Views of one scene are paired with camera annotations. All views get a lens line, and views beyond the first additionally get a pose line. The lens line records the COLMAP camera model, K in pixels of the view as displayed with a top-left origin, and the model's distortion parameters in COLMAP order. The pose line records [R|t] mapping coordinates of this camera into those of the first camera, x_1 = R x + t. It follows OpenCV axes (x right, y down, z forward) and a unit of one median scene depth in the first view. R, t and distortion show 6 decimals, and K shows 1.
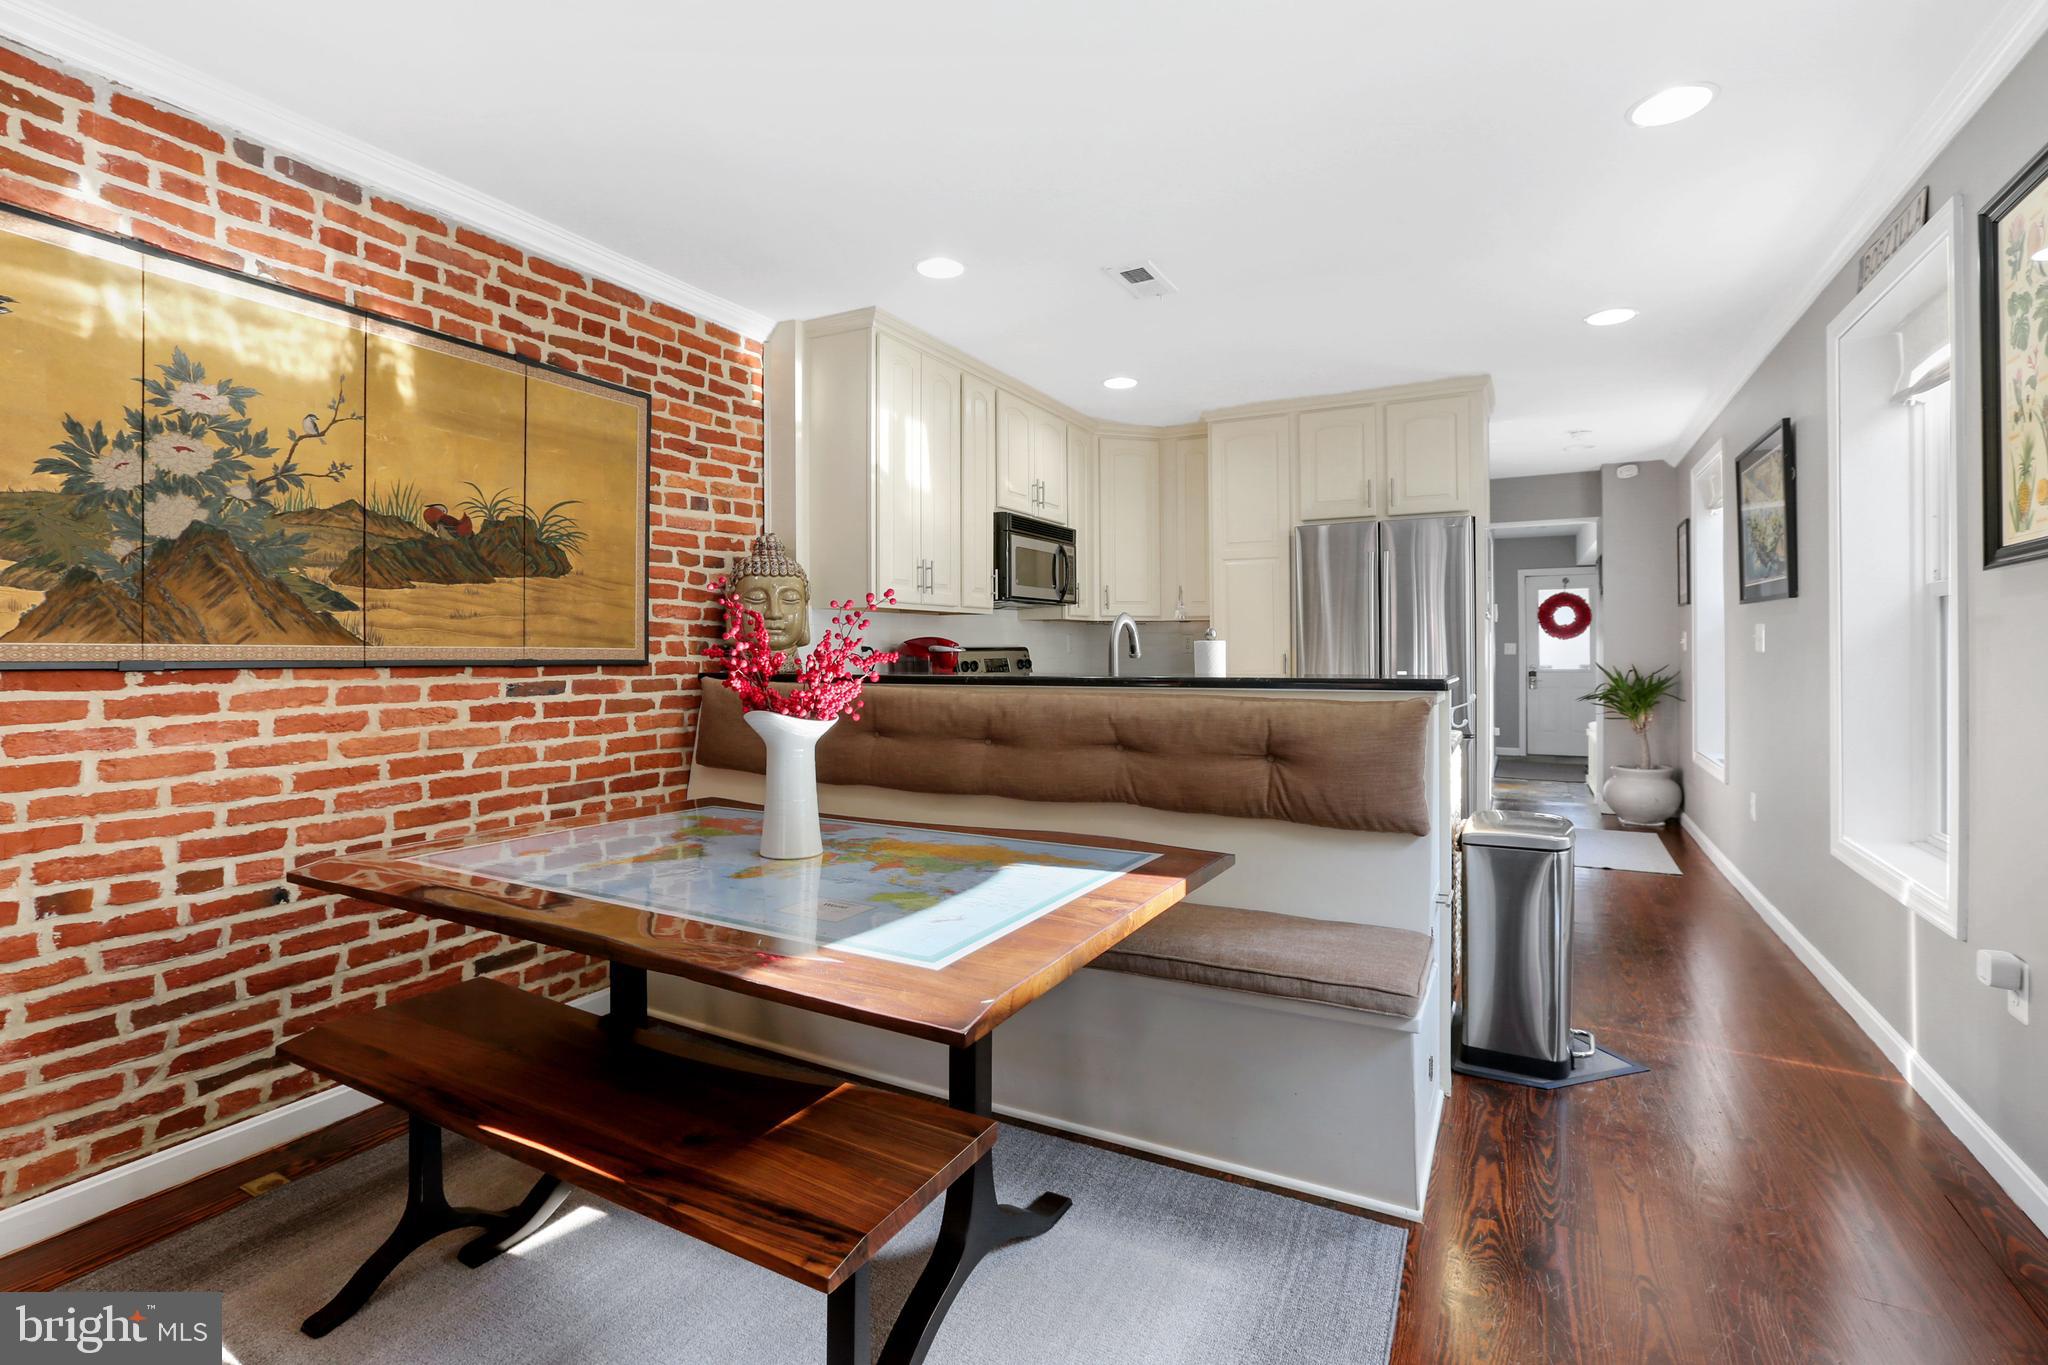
lens RADIAL K [[938.3, 0, 1020.4], [0, 938.3, 651.6], [0, 0, 1]] dist [-0.041560, 0.019719]
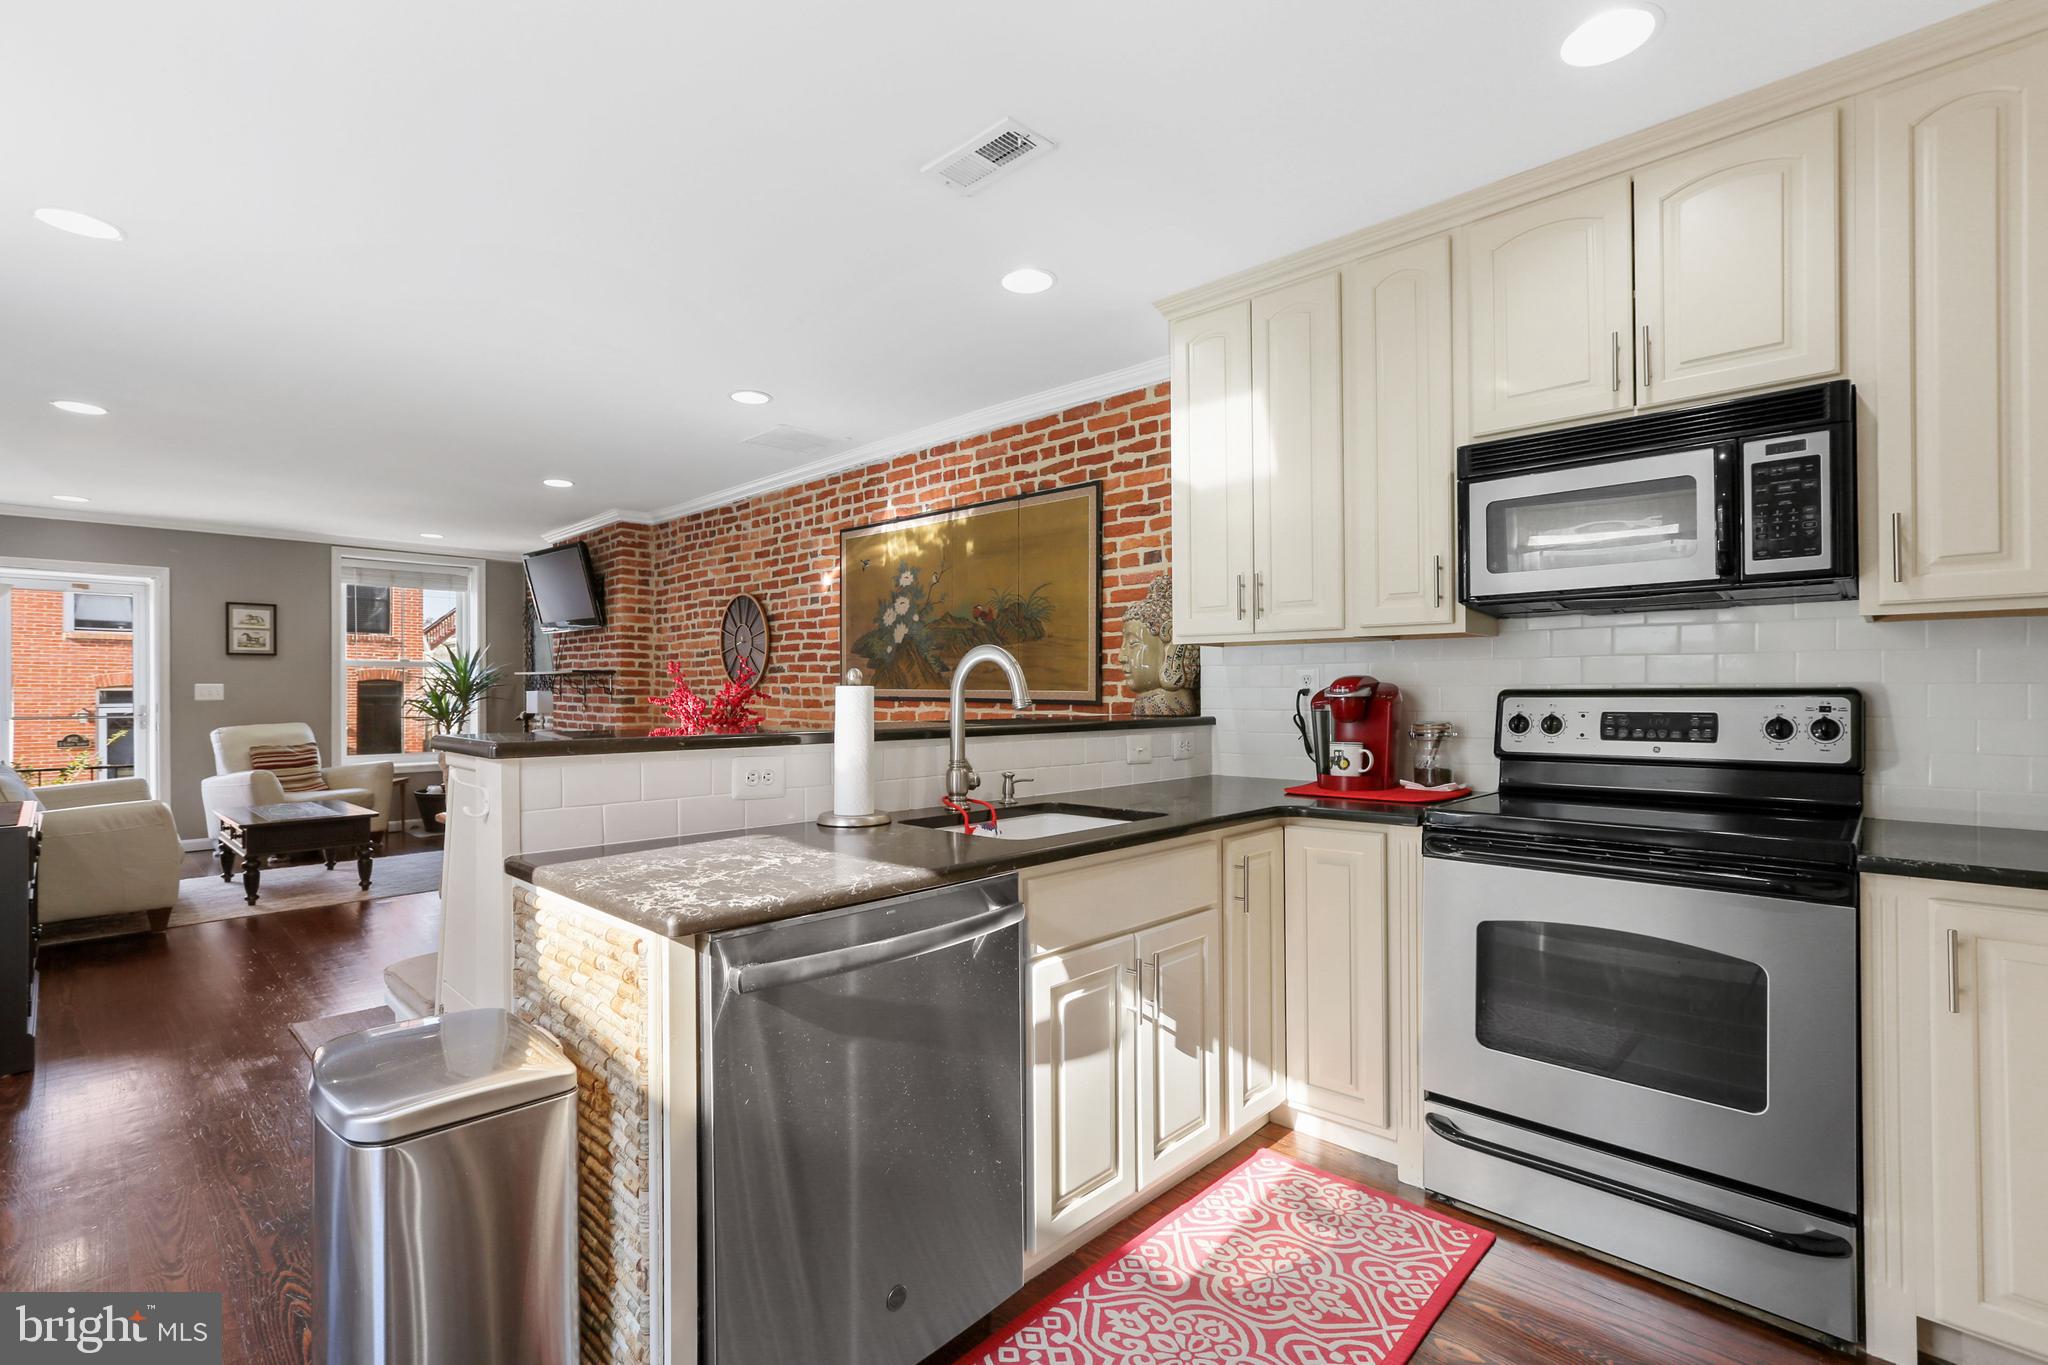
lens RADIAL K [[912.6, 0, 1021.9], [0, 912.6, 693.7], [0, 0, 1]] dist [-0.031678, 0.017438]
pose [[-0.257432, 0.004669, -0.966285, 0.771962], [-0.001838, 0.999984, 0.005322, -0.006297], [0.966295, 0.003146, -0.257419, 1.214840]]
